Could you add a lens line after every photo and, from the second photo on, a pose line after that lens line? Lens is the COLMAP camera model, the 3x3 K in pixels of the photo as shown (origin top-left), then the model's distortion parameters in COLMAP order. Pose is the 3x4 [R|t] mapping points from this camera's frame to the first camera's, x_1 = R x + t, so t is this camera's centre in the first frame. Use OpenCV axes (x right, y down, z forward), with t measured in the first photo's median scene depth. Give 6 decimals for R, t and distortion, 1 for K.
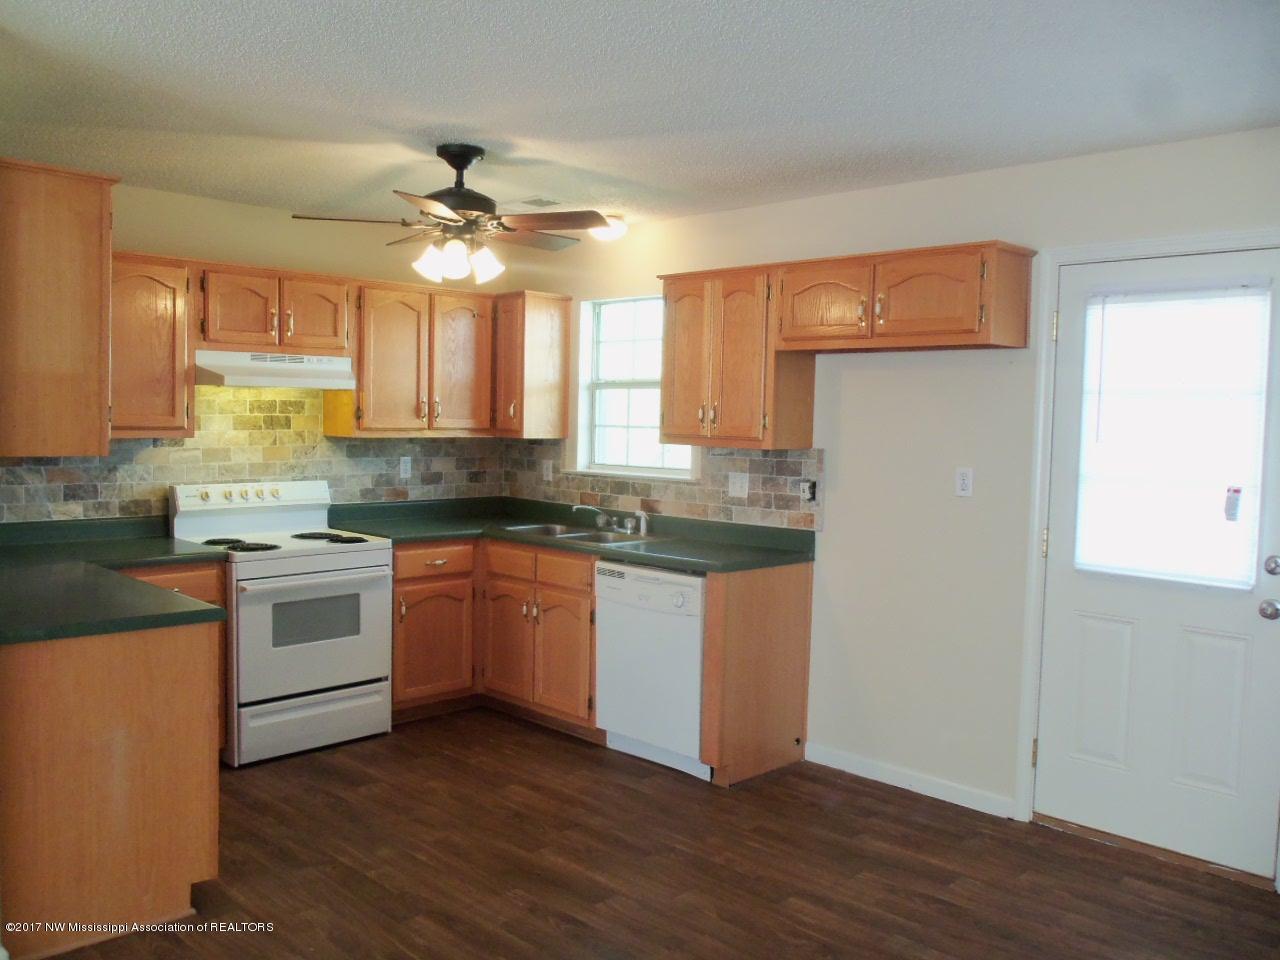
lens RADIAL K [[1076.2, 0, 629.6], [0, 1076.2, 471.0], [0, 0, 1]] dist [-0.020328, 0.002311]
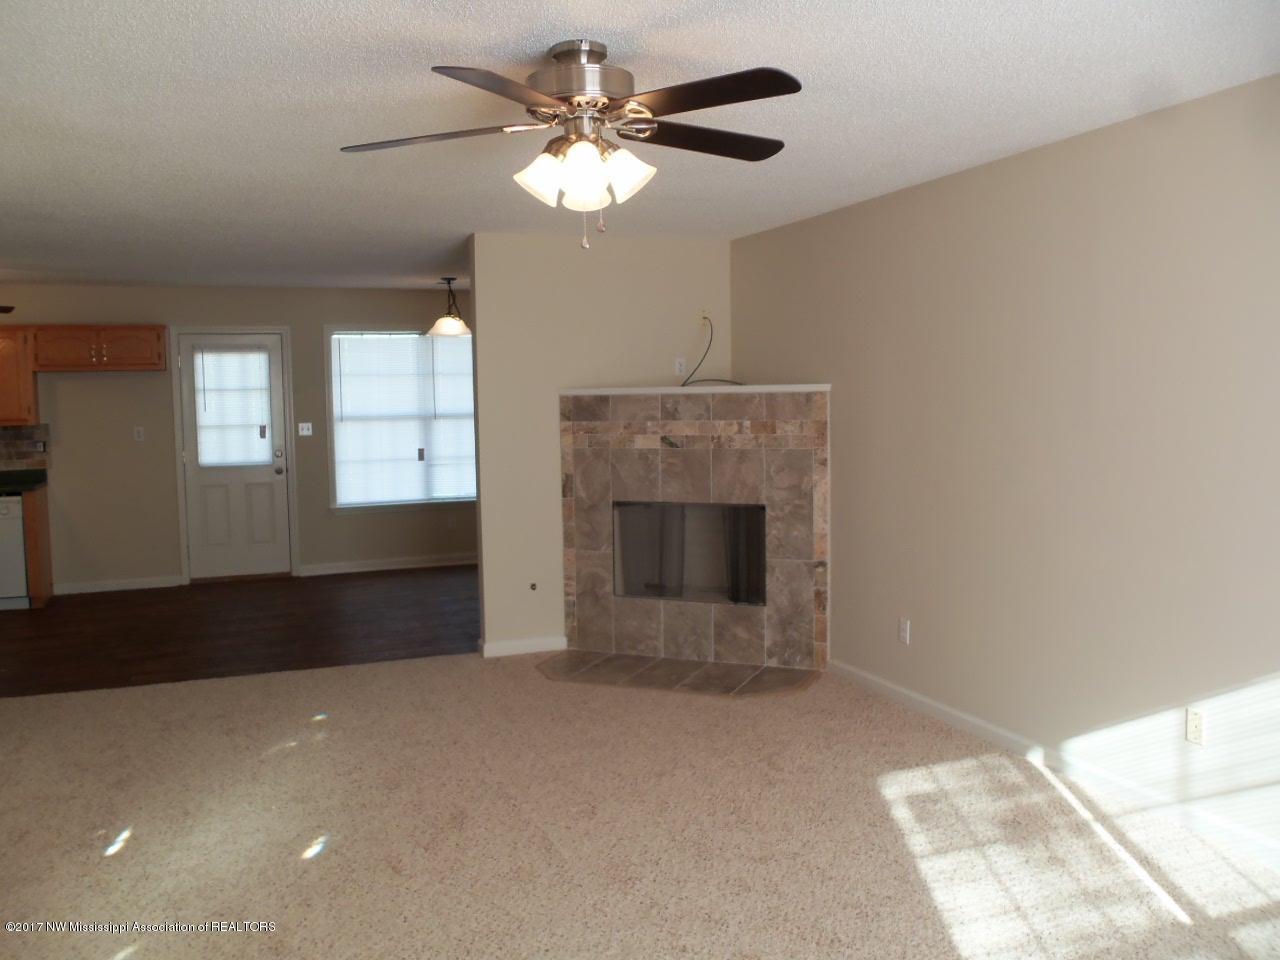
lens RADIAL K [[1076.2, 0, 613.3], [0, 1076.2, 470.8], [0, 0, 1]] dist [-0.020328, 0.002311]
pose [[0.407426, -0.099666, 0.907784, -1.076147], [0.074111, 0.994357, 0.075909, -0.007185], [-0.910226, 0.036349, 0.412513, -0.621654]]
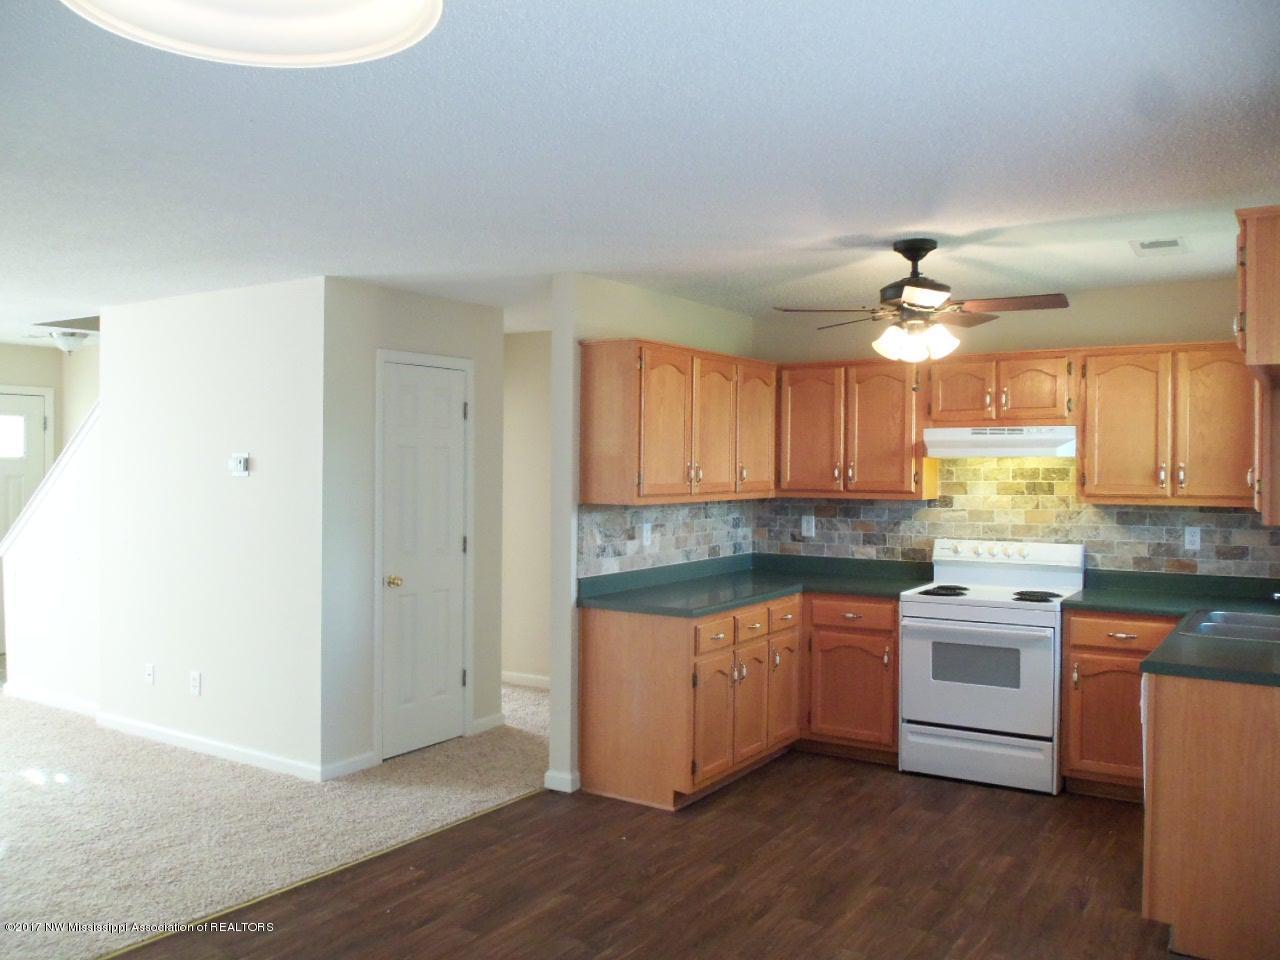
lens RADIAL K [[1076.2, 0, 634.6], [0, 1076.2, 476.8], [0, 0, 1]] dist [-0.020328, 0.002311]
pose [[0.216902, -0.008363, -0.976158, 0.709722], [-0.053007, 0.998387, -0.020332, -0.014289], [0.974753, 0.056153, 0.216108, 0.398813]]
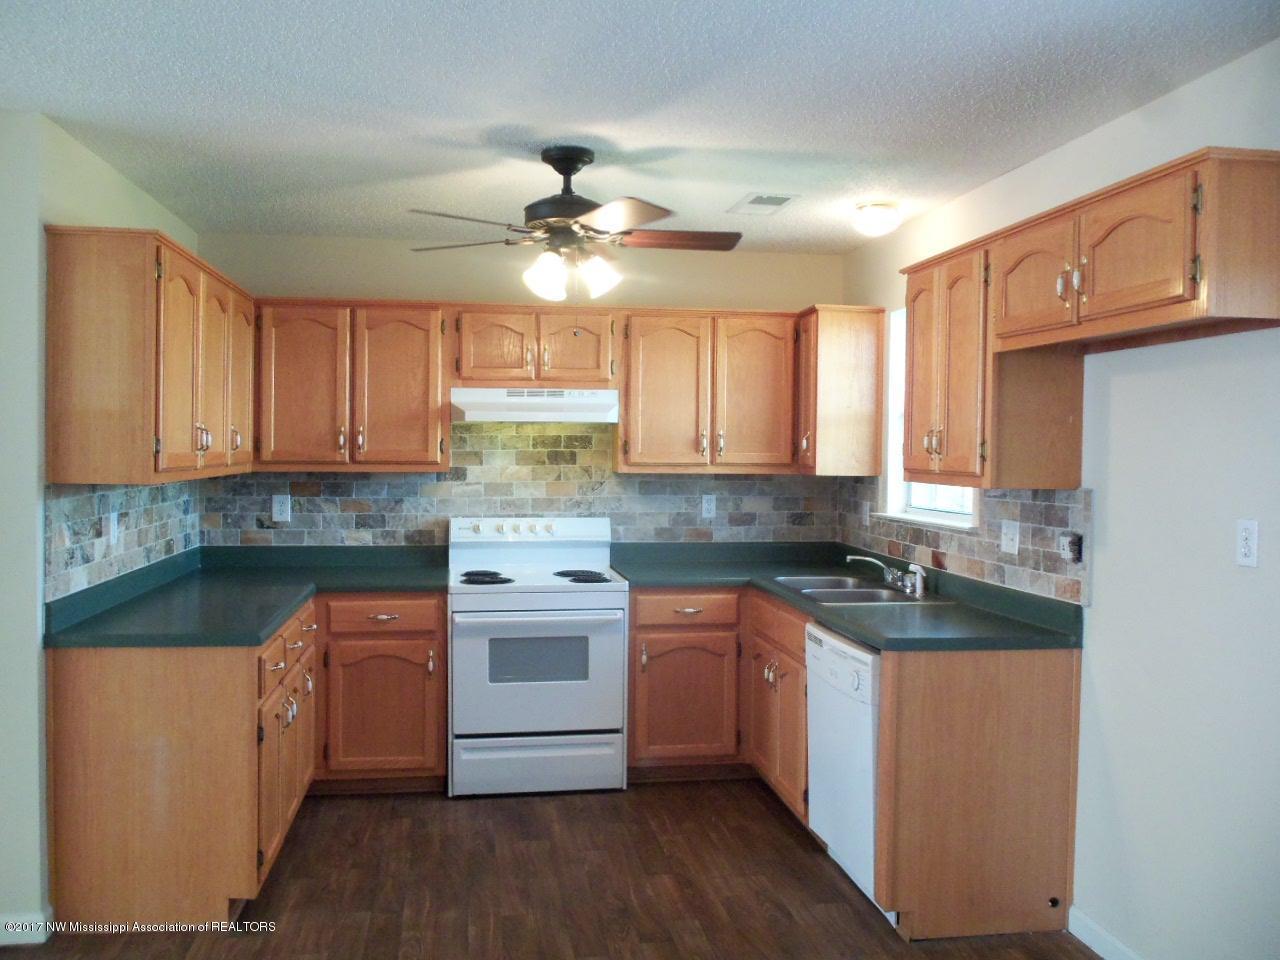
lens RADIAL K [[1076.2, 0, 627.1], [0, 1076.2, 475.9], [0, 0, 1]] dist [-0.020328, 0.002311]
pose [[0.805892, 0.003036, -0.592054, 0.343438], [-0.024444, 0.999305, -0.028149, -0.001933], [0.591557, 0.037157, 0.805406, 0.253946]]
